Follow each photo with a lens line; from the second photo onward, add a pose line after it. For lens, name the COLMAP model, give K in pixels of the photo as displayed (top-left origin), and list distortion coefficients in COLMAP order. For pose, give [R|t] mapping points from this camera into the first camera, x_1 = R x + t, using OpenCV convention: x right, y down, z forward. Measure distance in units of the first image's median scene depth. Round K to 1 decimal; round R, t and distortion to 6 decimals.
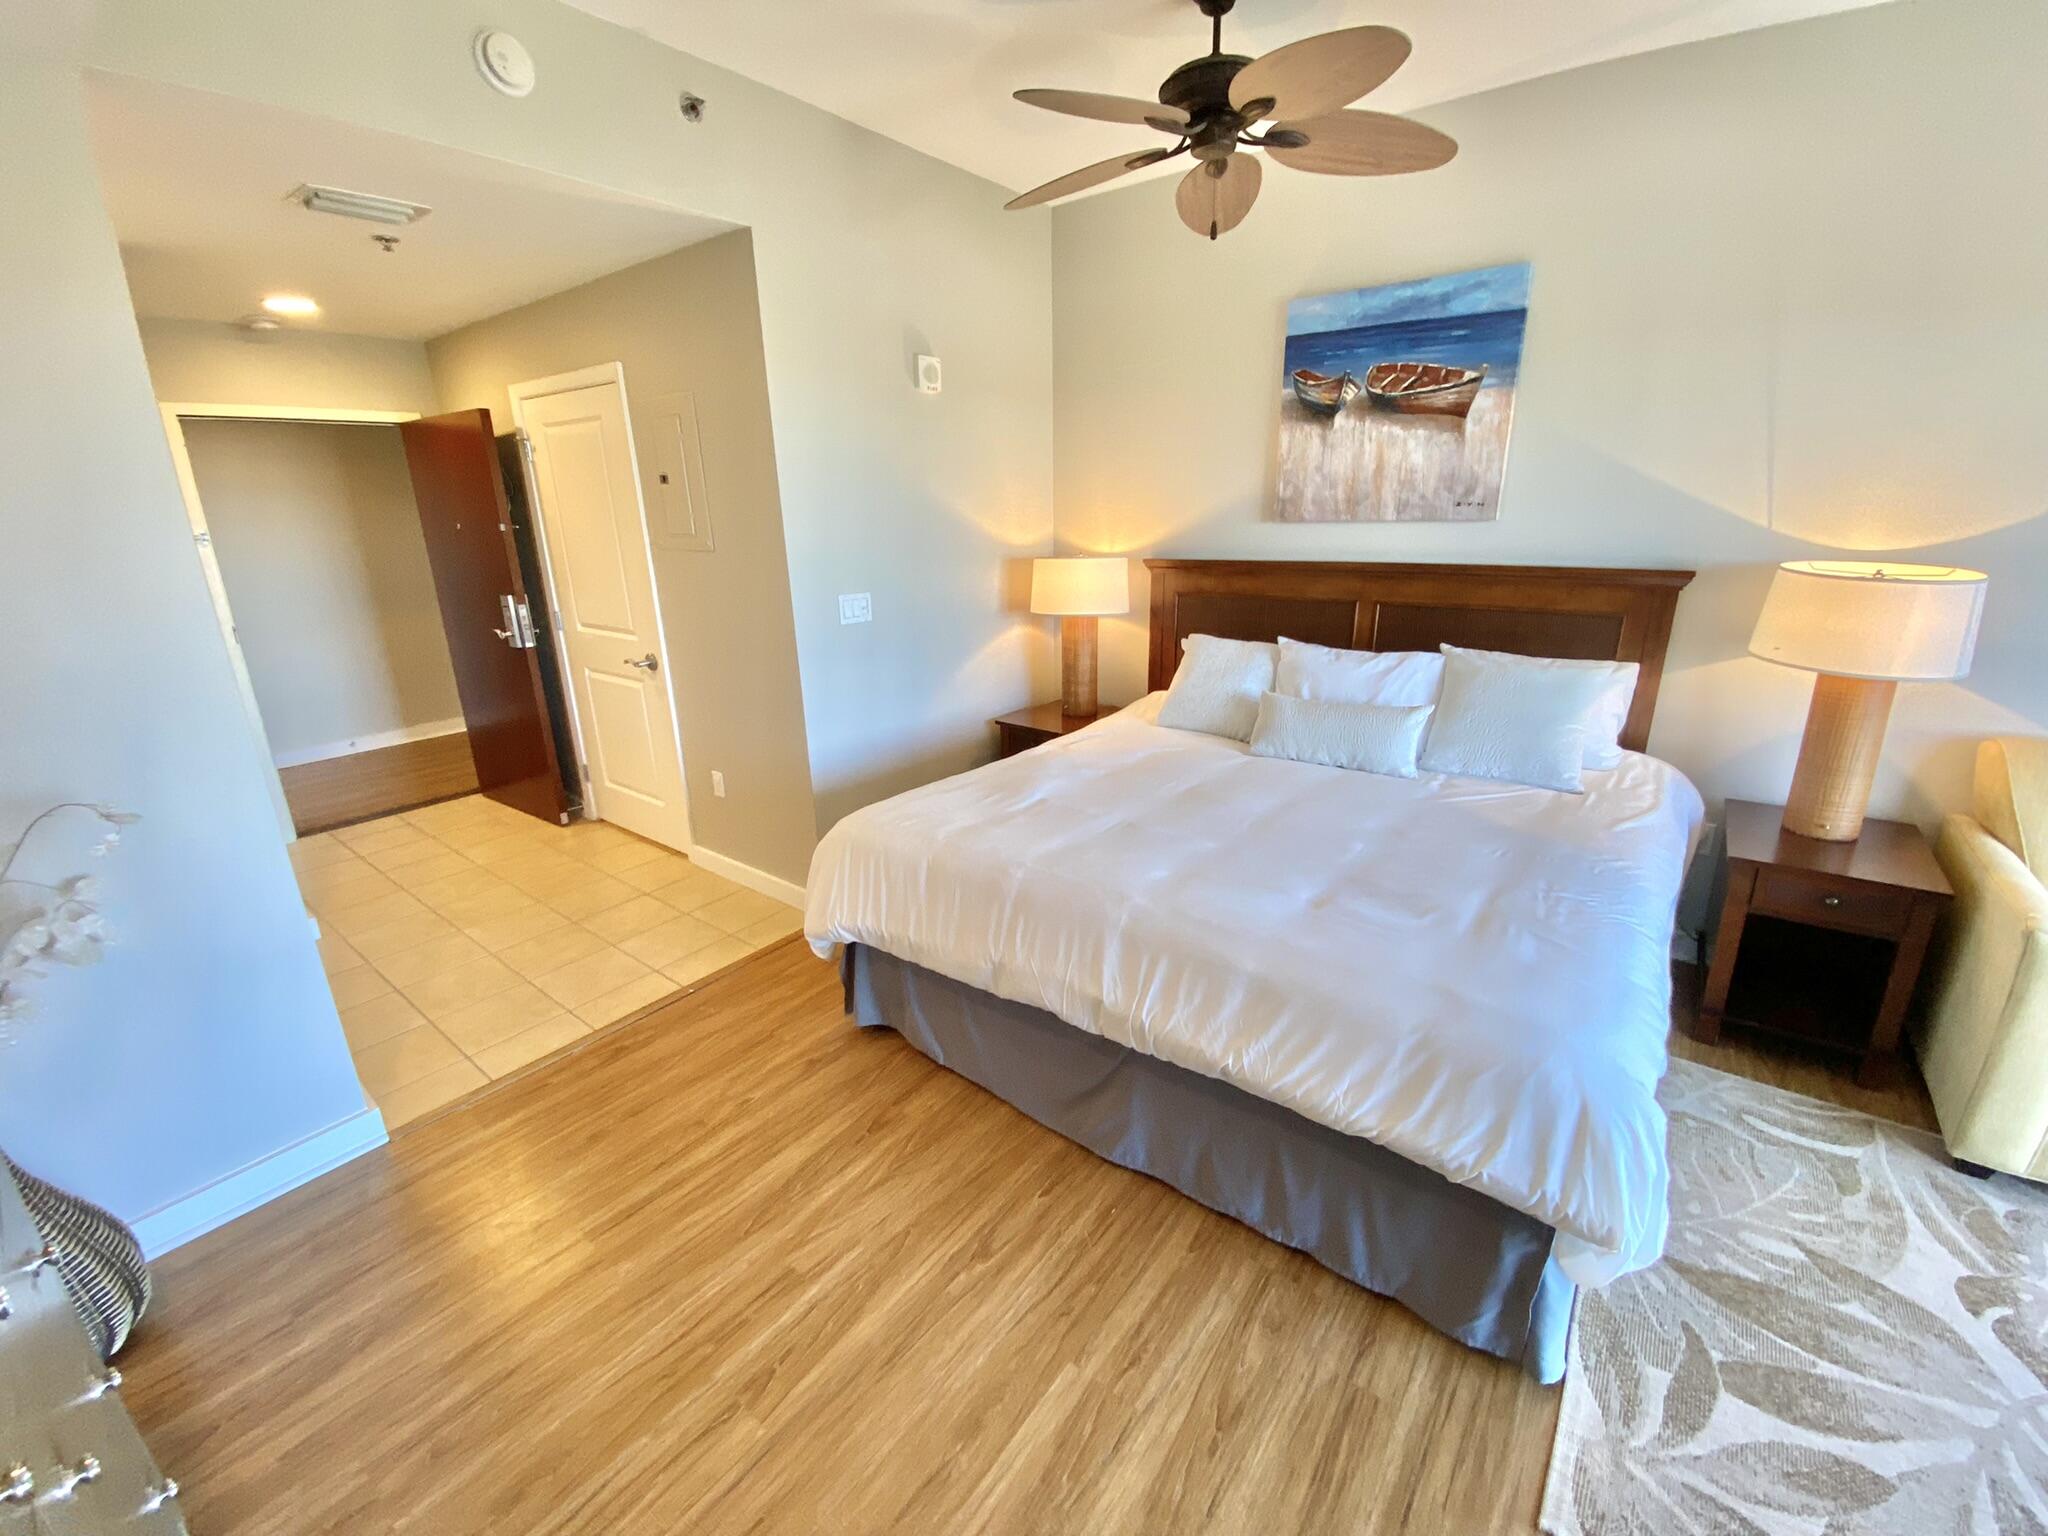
lens RADIAL K [[832.3, 0, 1004.0], [0, 832.3, 759.6], [0, 0, 1]] dist [-0.000053, -0.013354]
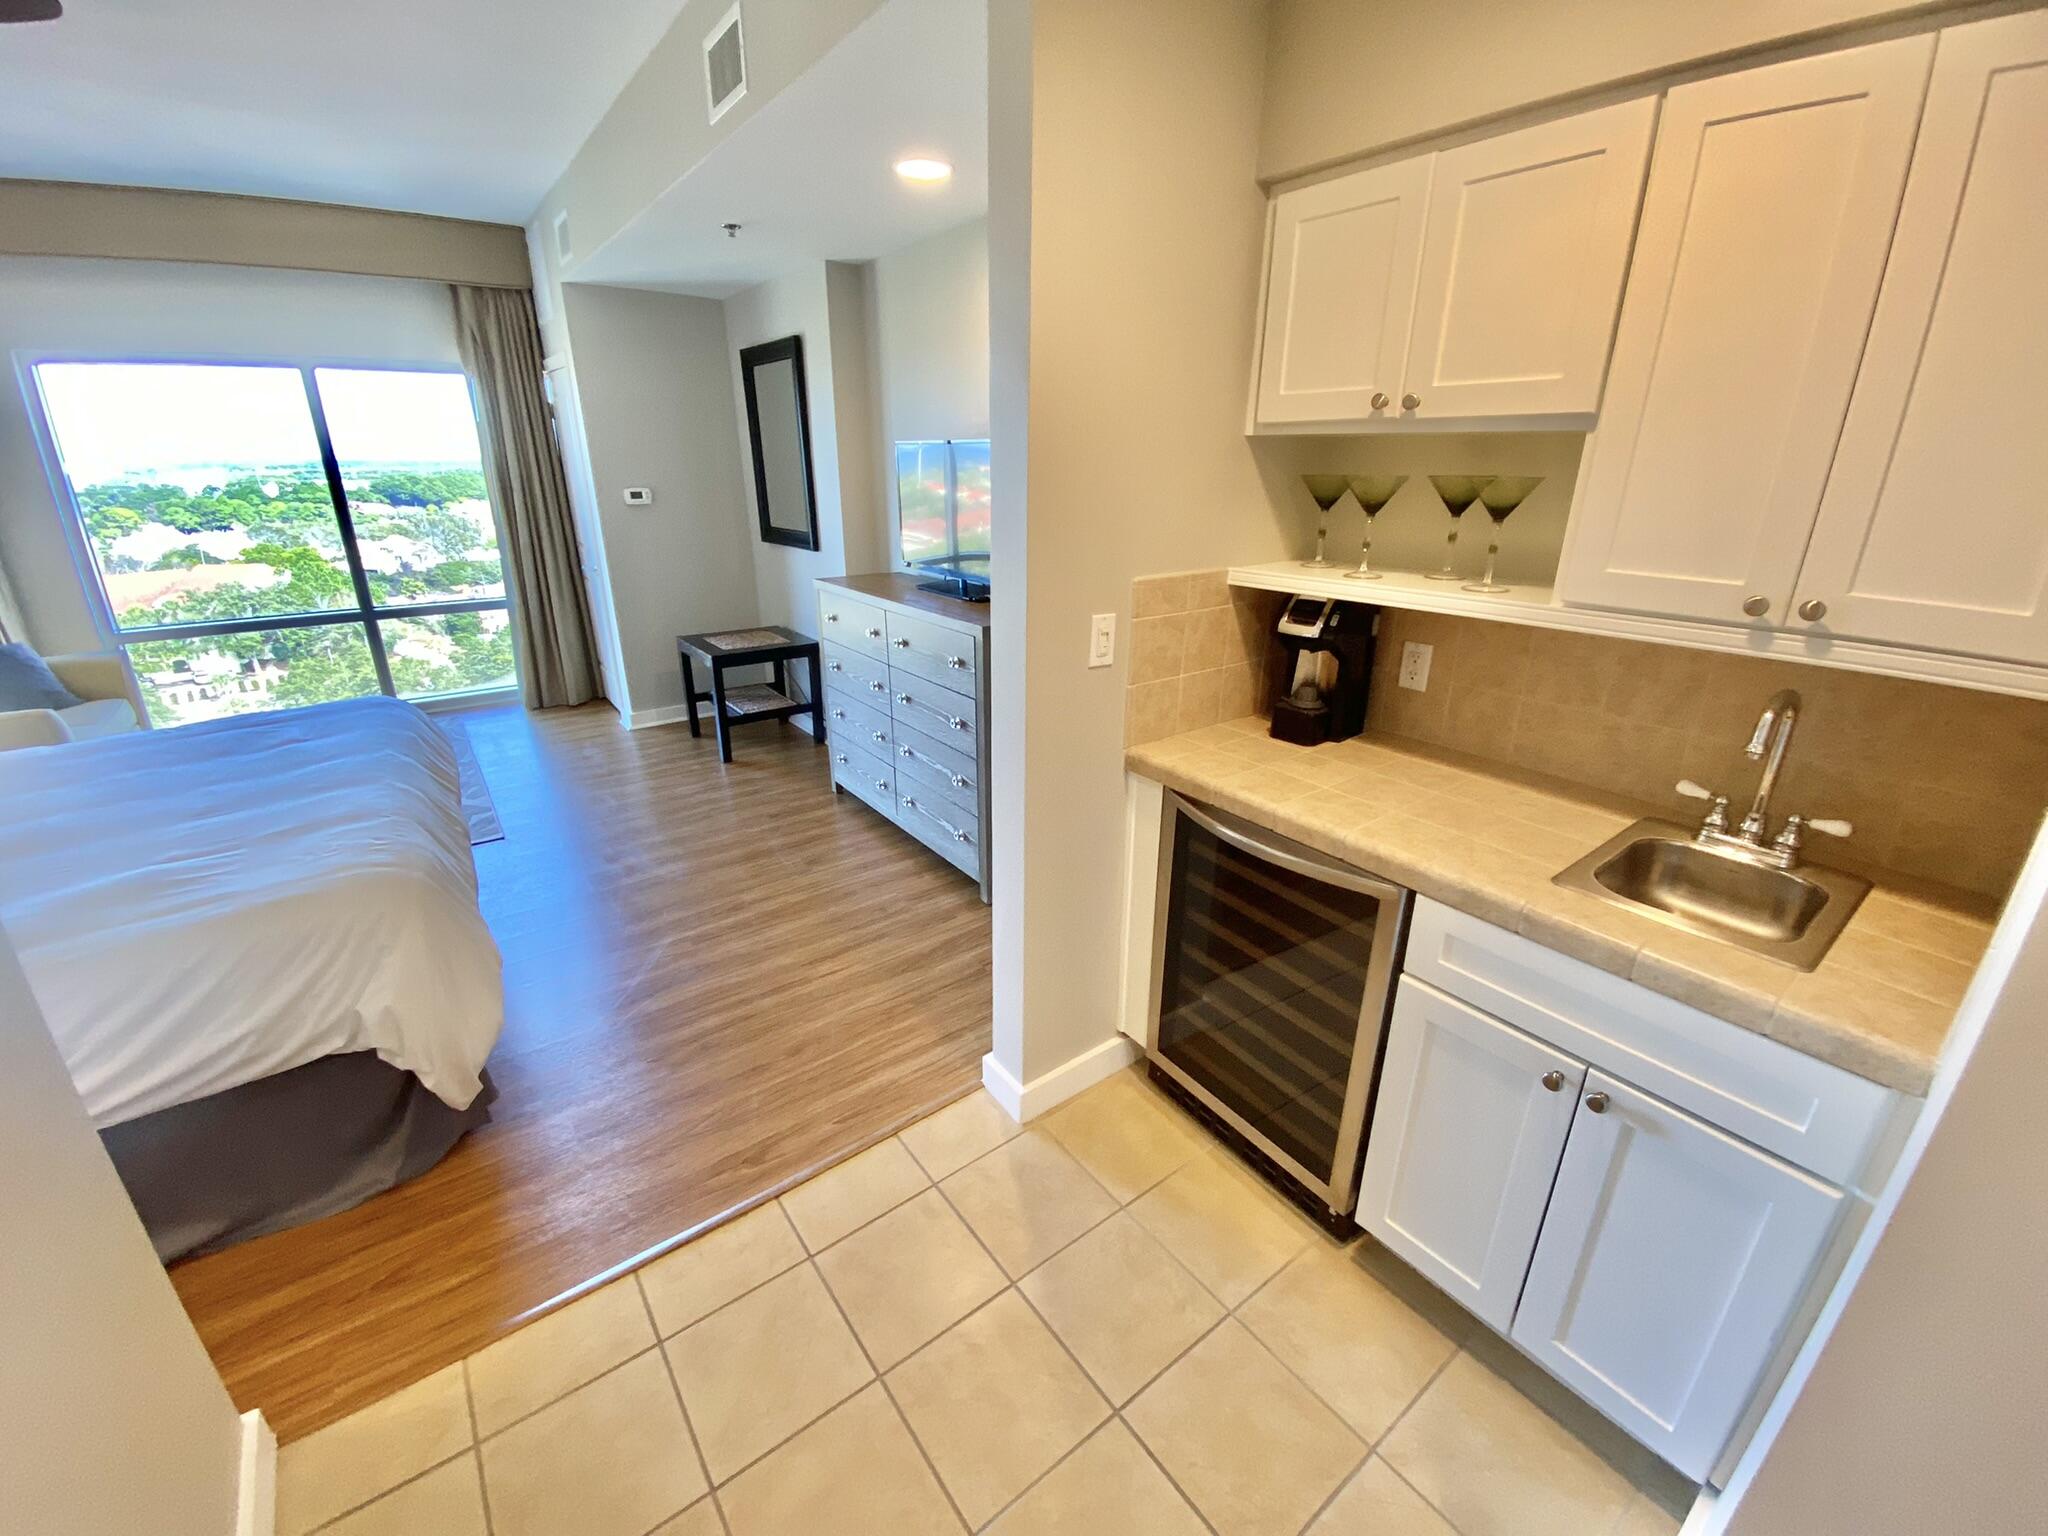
lens RADIAL K [[820.0, 0, 1018.0], [0, 820.0, 764.4], [0, 0, 1]] dist [0.020716, -0.021307]
pose [[-0.966000, -0.071922, 0.248336, -0.826215], [0.093623, 0.798027, 0.595305, -0.366521], [-0.240994, 0.598314, -0.764161, 1.248934]]
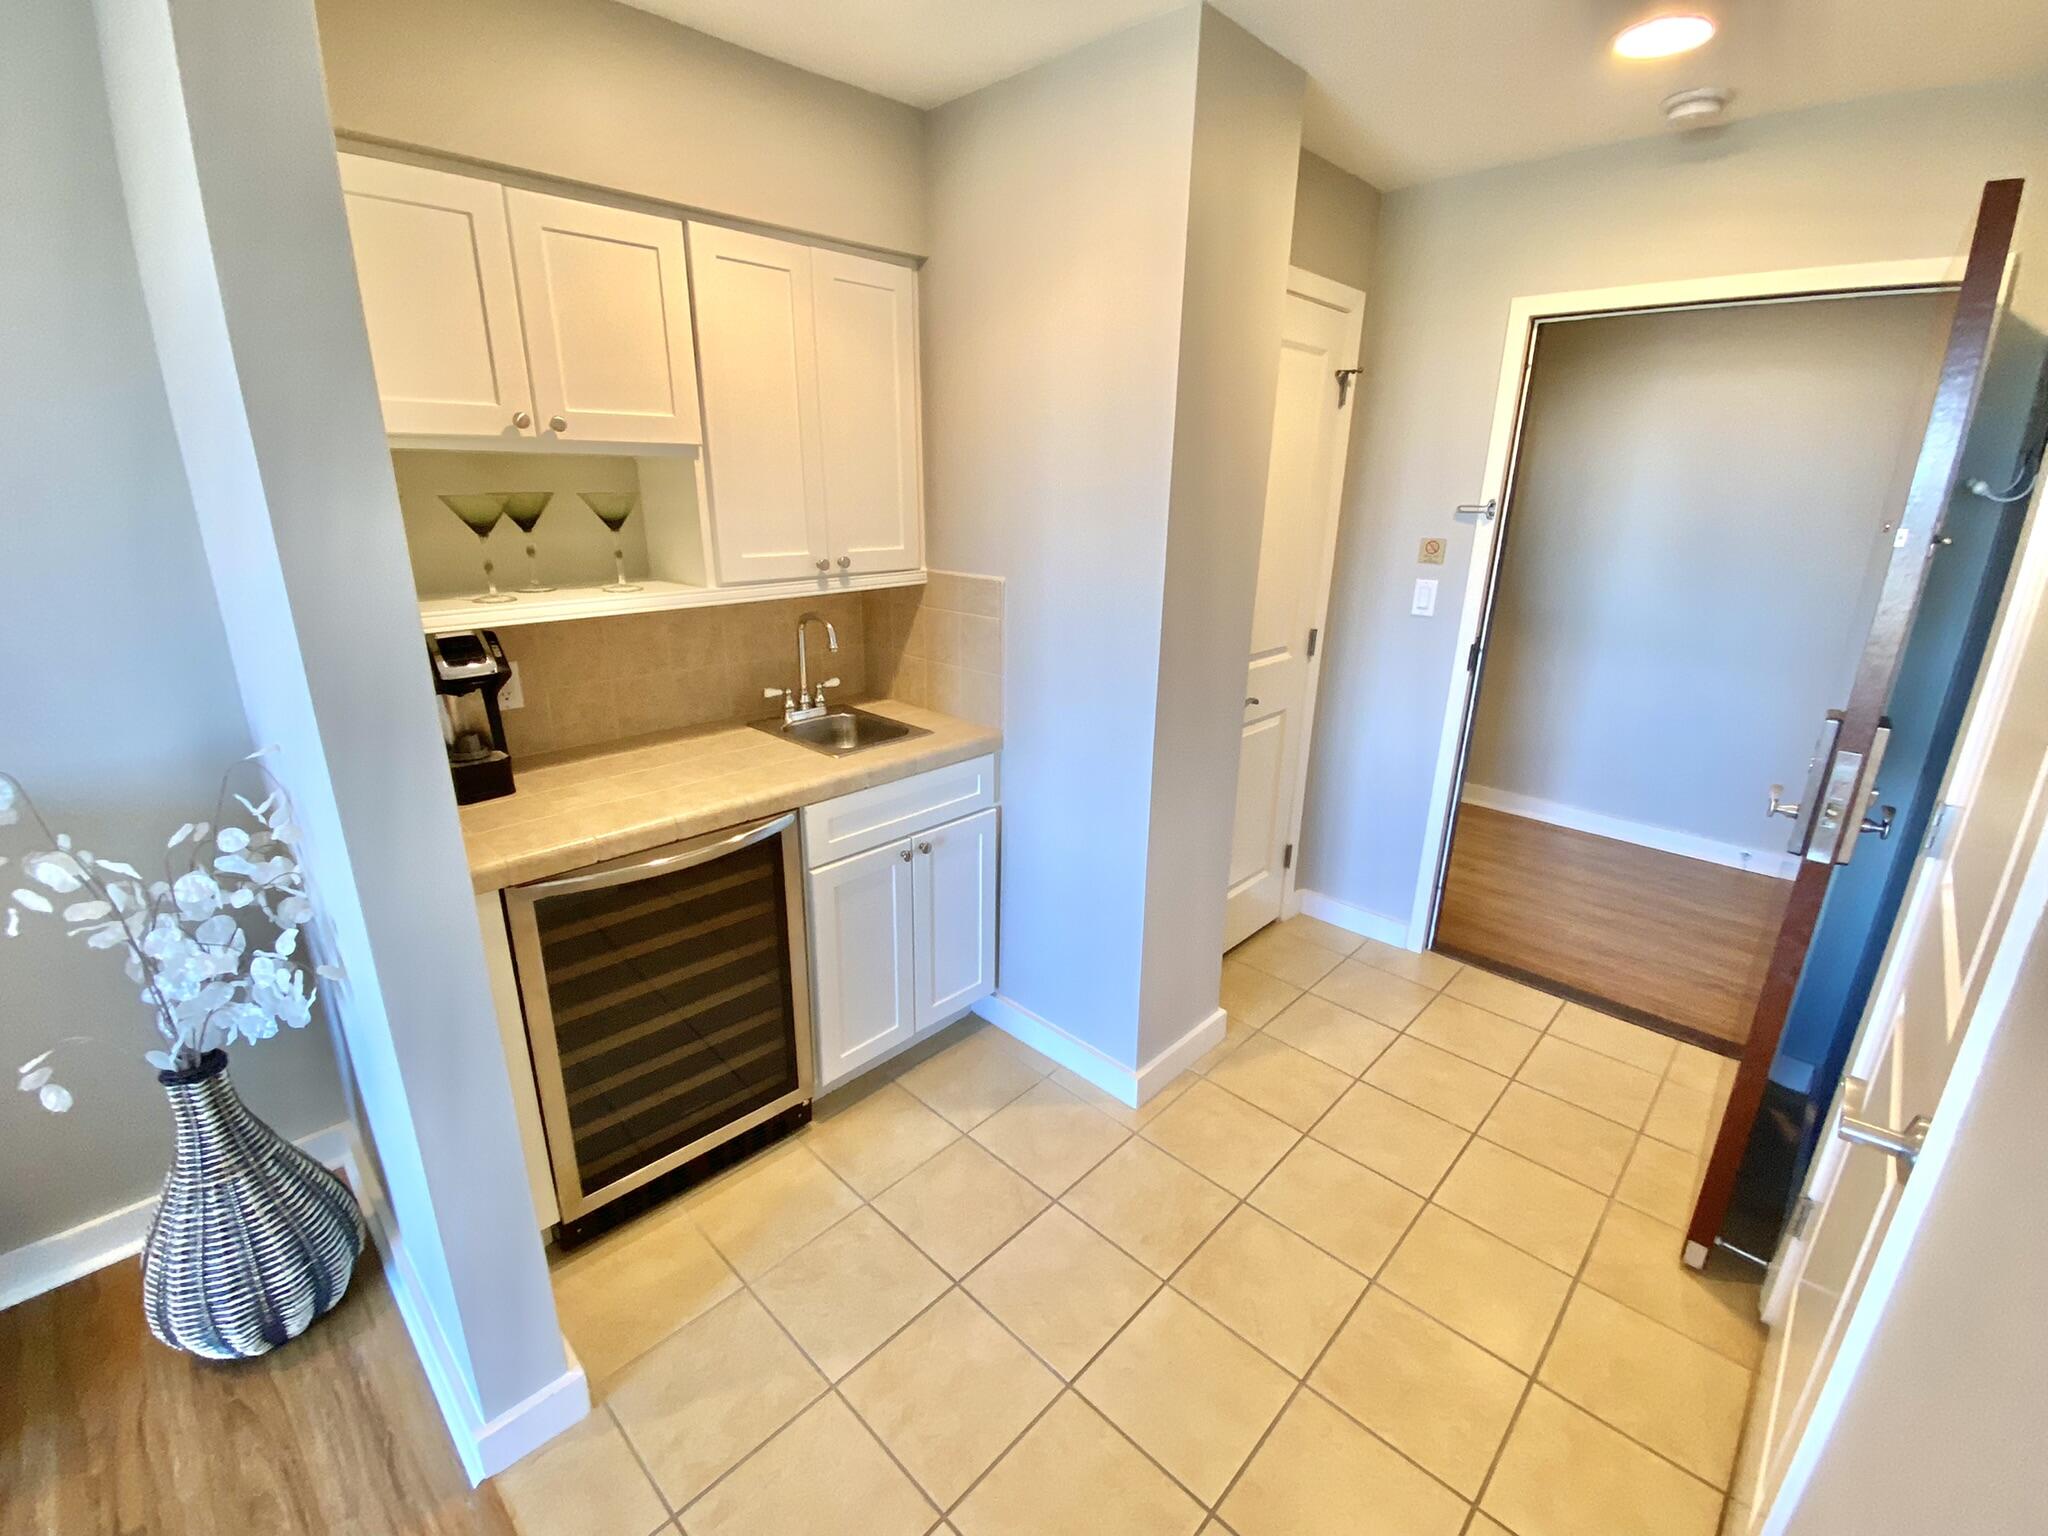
lens RADIAL K [[889.1, 0, 1024.0], [0, 889.1, 768.0], [0, 0, 1]] dist [0.026172, -0.000188]
pose [[-0.095797, 0.328166, -0.939750, -0.282294], [-0.304169, 0.889283, 0.341550, -0.306743], [0.947789, 0.318562, 0.014627, 0.993861]]
